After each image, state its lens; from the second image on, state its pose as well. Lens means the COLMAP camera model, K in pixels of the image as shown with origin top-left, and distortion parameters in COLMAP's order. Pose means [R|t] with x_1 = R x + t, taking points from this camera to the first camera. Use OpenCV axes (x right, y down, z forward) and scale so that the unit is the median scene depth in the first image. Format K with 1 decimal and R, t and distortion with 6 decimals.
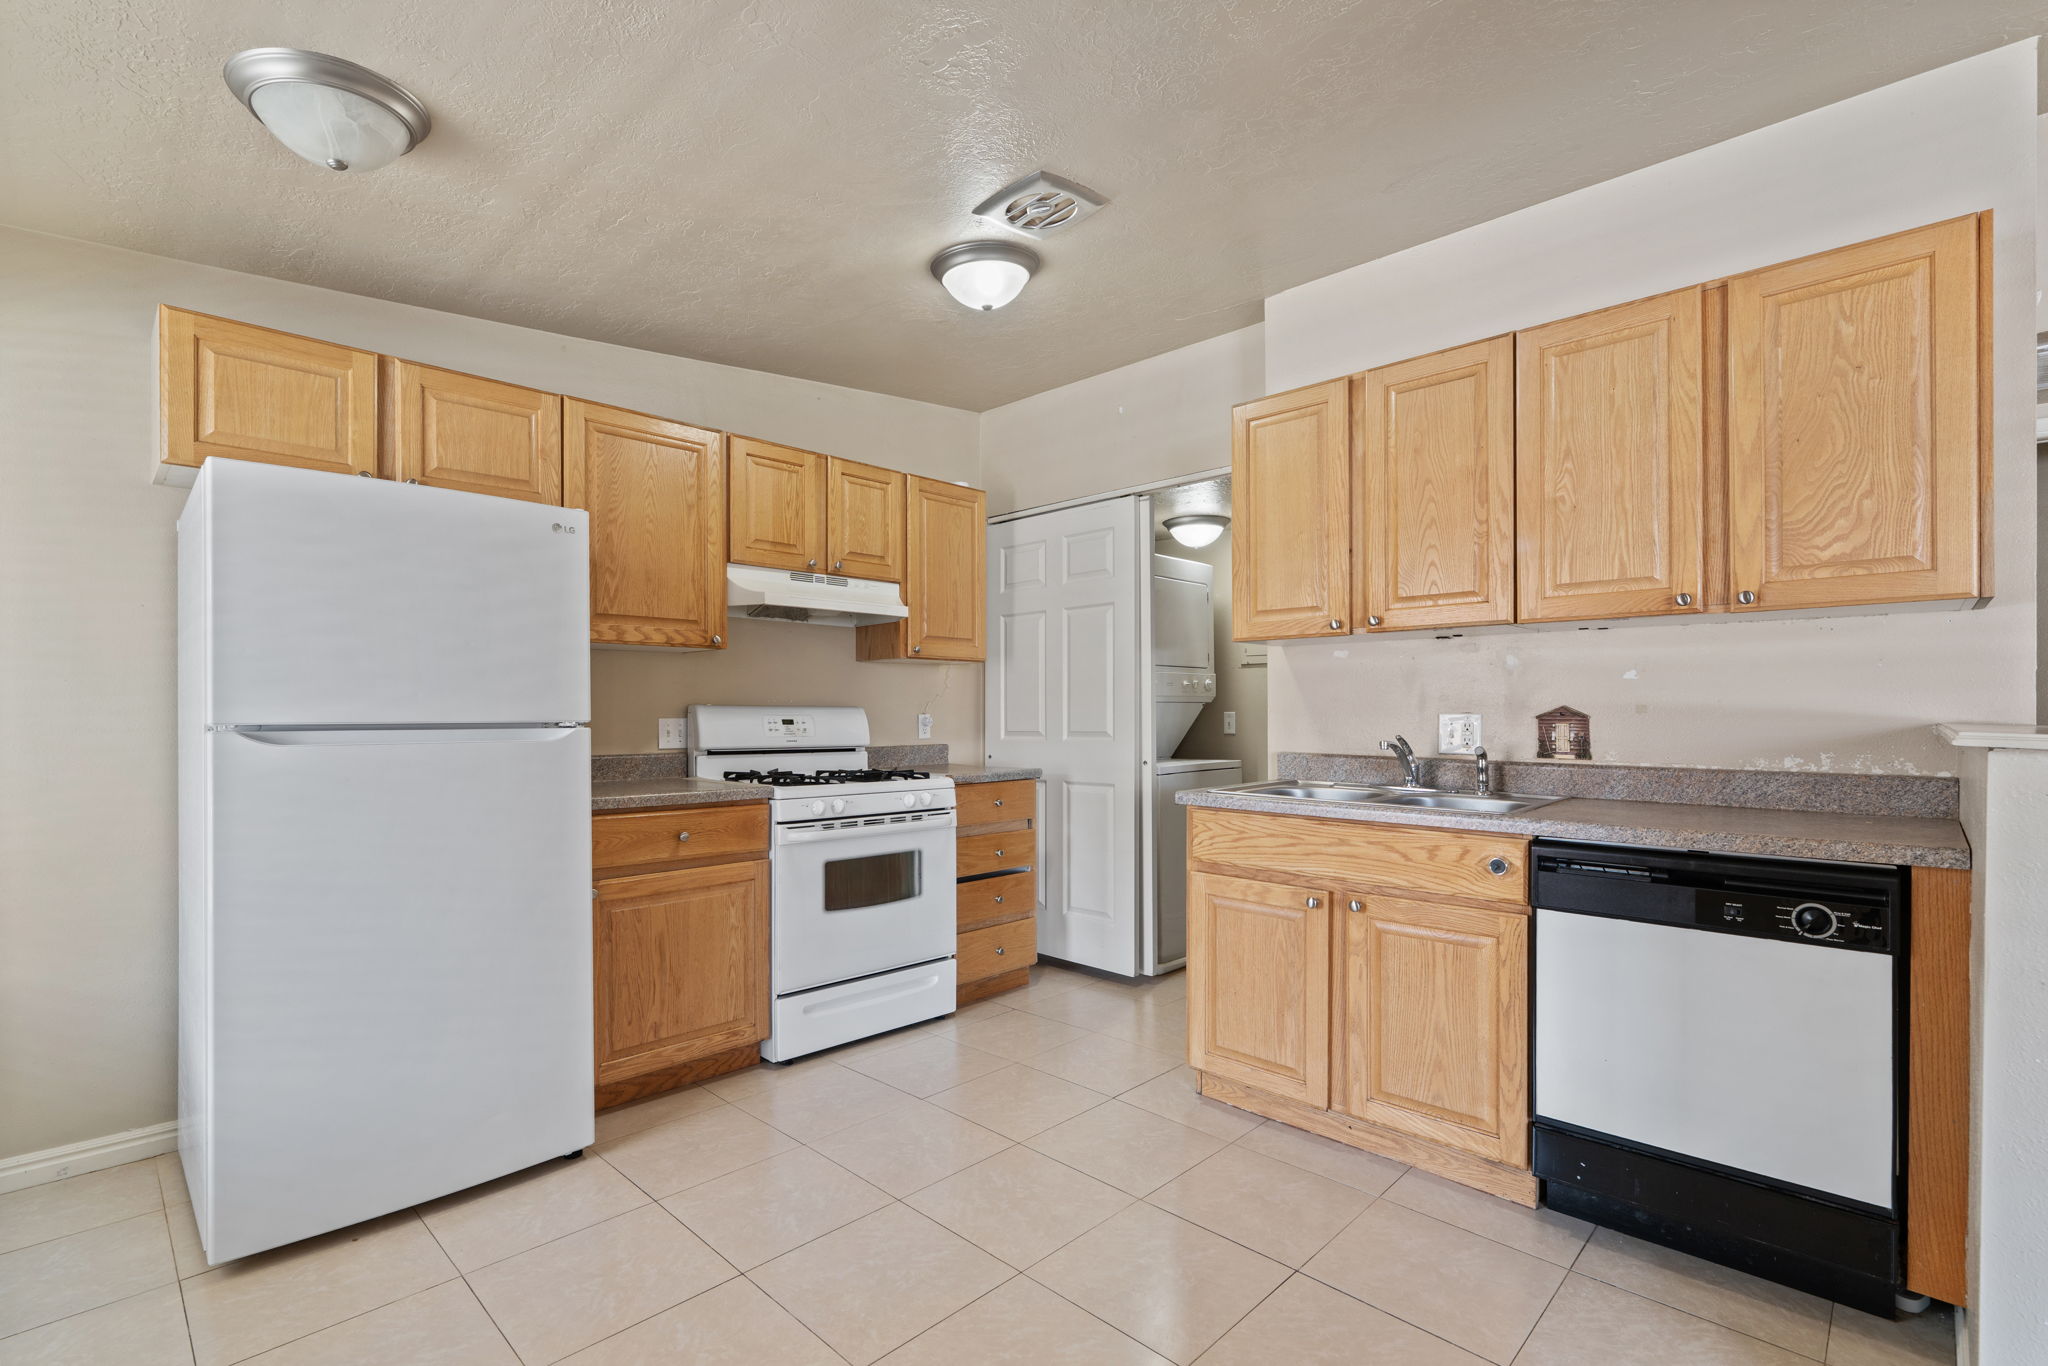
lens RADIAL K [[926.3, 0, 994.4], [0, 926.3, 716.7], [0, 0, 1]] dist [-0.002797, -0.000672]
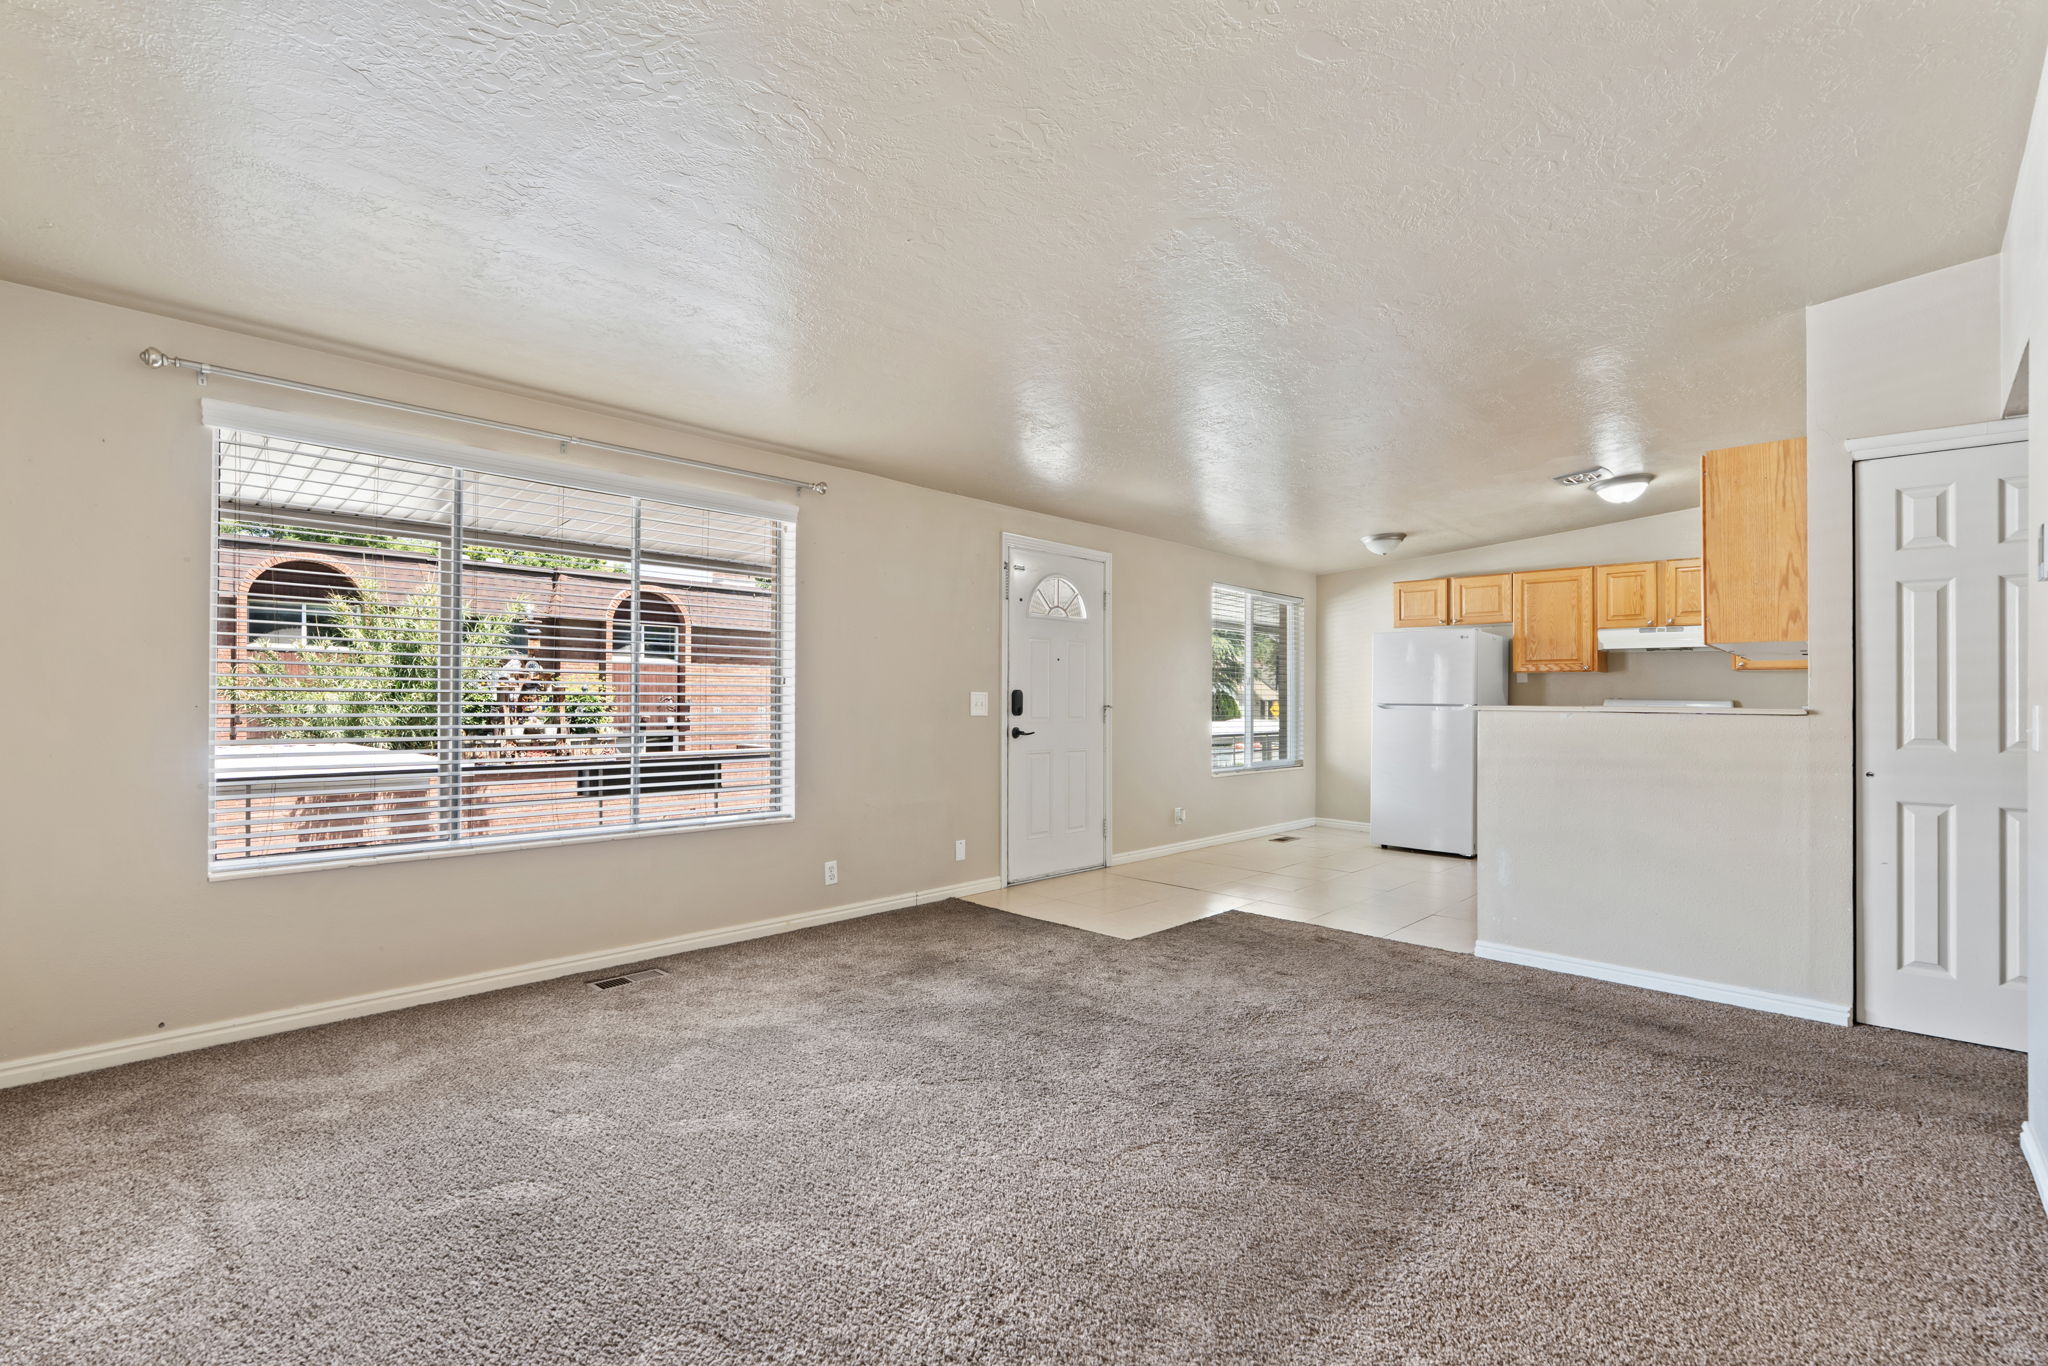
lens RADIAL K [[926.3, 0, 1014.2], [0, 926.3, 668.9], [0, 0, 1]] dist [-0.002797, -0.000672]
pose [[0.012760, -0.032053, -0.999405, 1.761657], [-0.018716, 0.999303, -0.032289, 0.010474], [0.999743, 0.019117, 0.012151, -0.313676]]
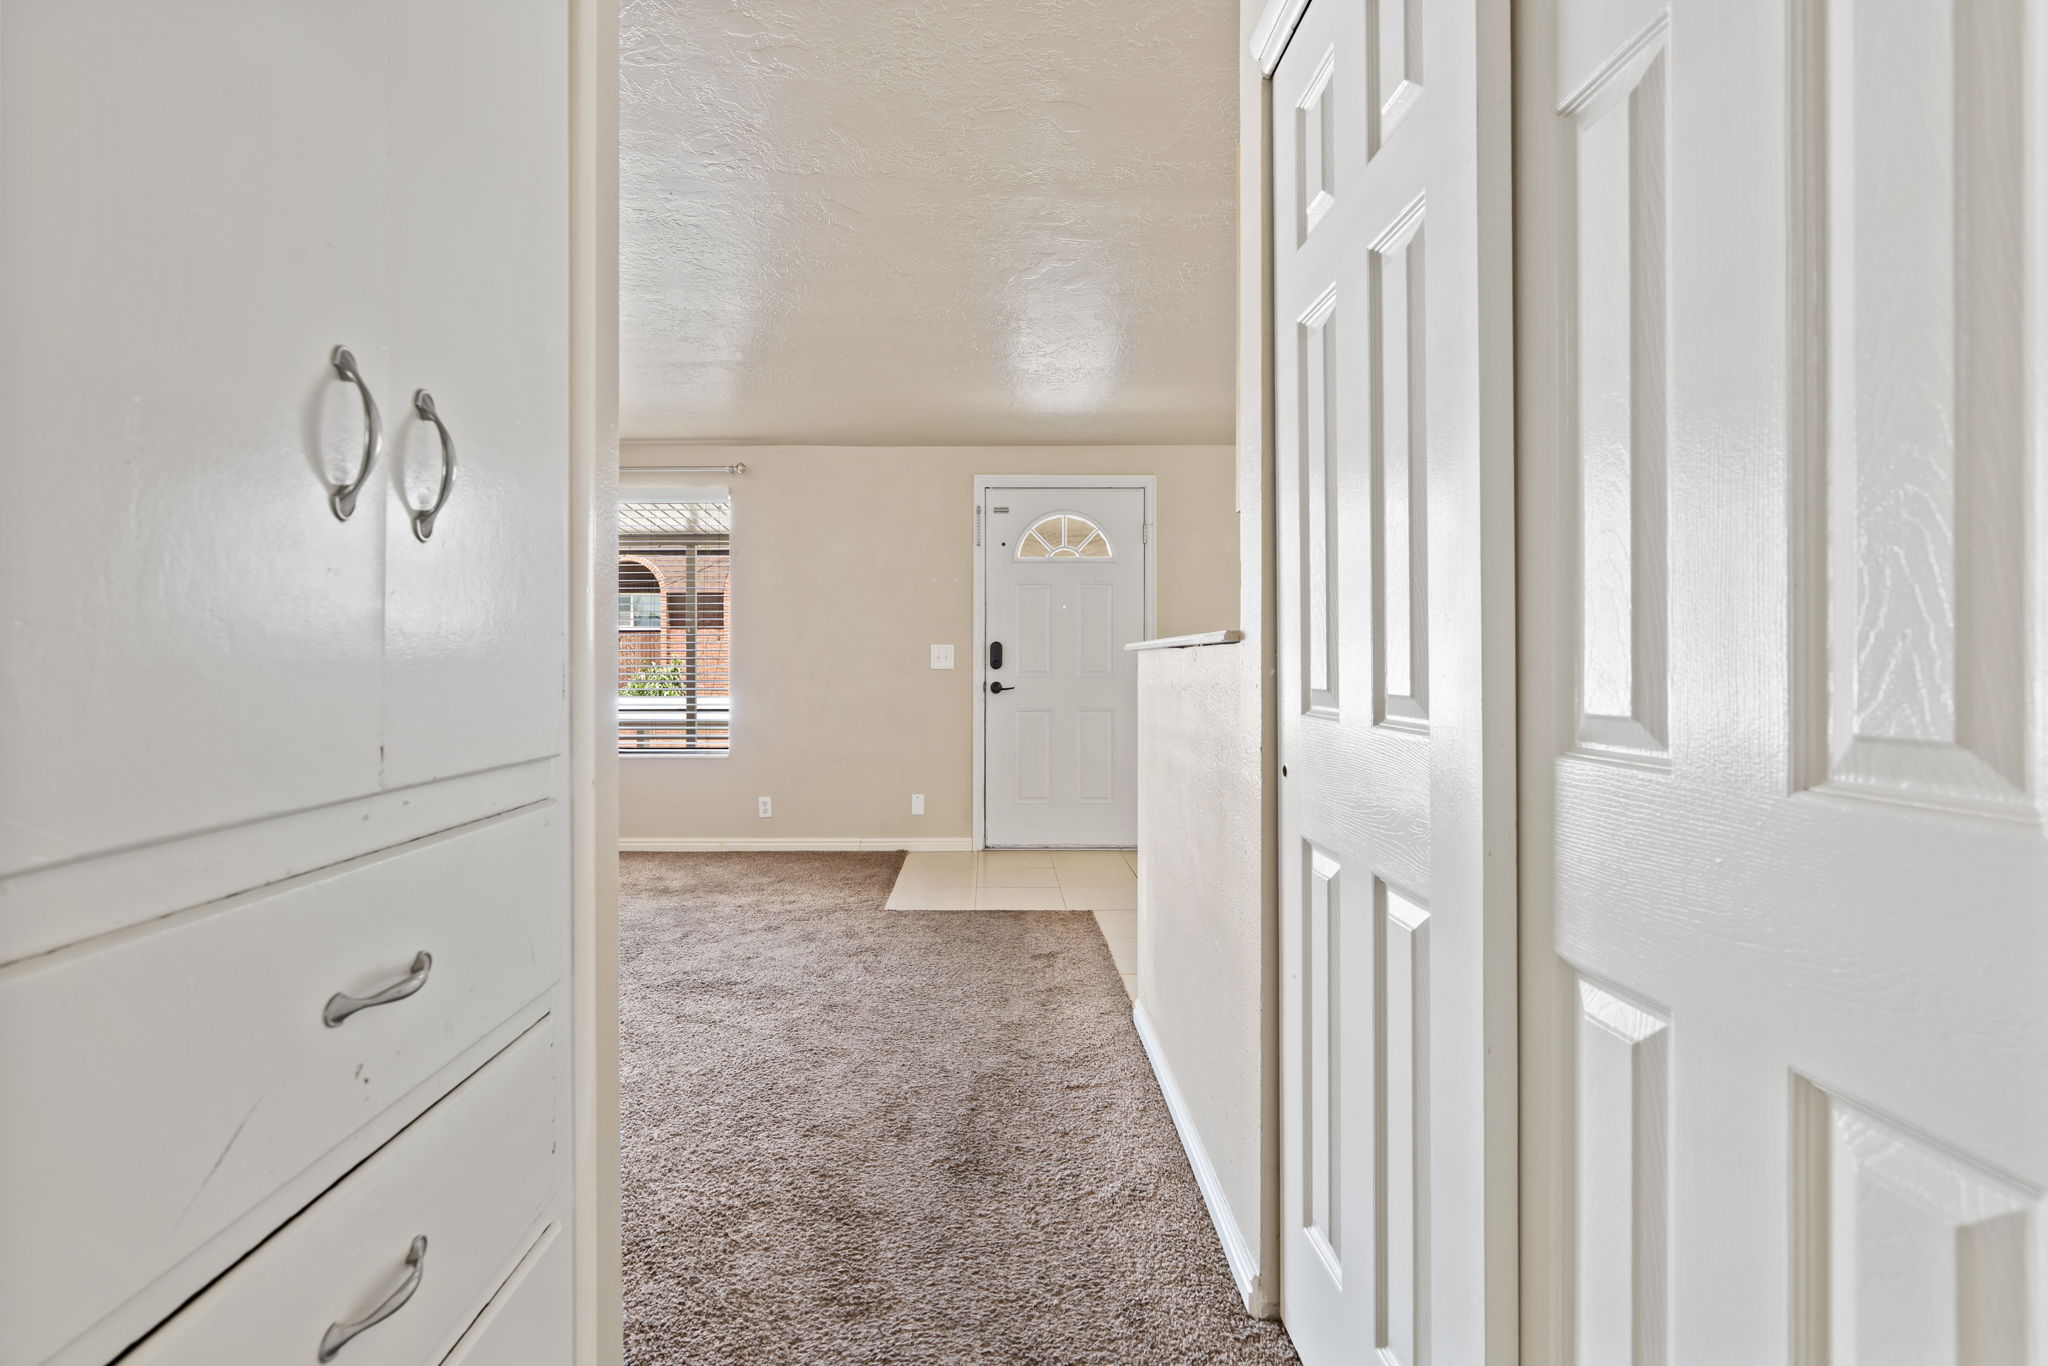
lens RADIAL K [[926.3, 0, 989.7], [0, 926.3, 663.7], [0, 0, 1]] dist [-0.002797, -0.000672]
pose [[-0.714341, -0.002109, -0.699794, 1.139671], [-0.006153, 0.999976, 0.003268, 0.027383], [0.699770, 0.006640, -0.714337, 0.909856]]
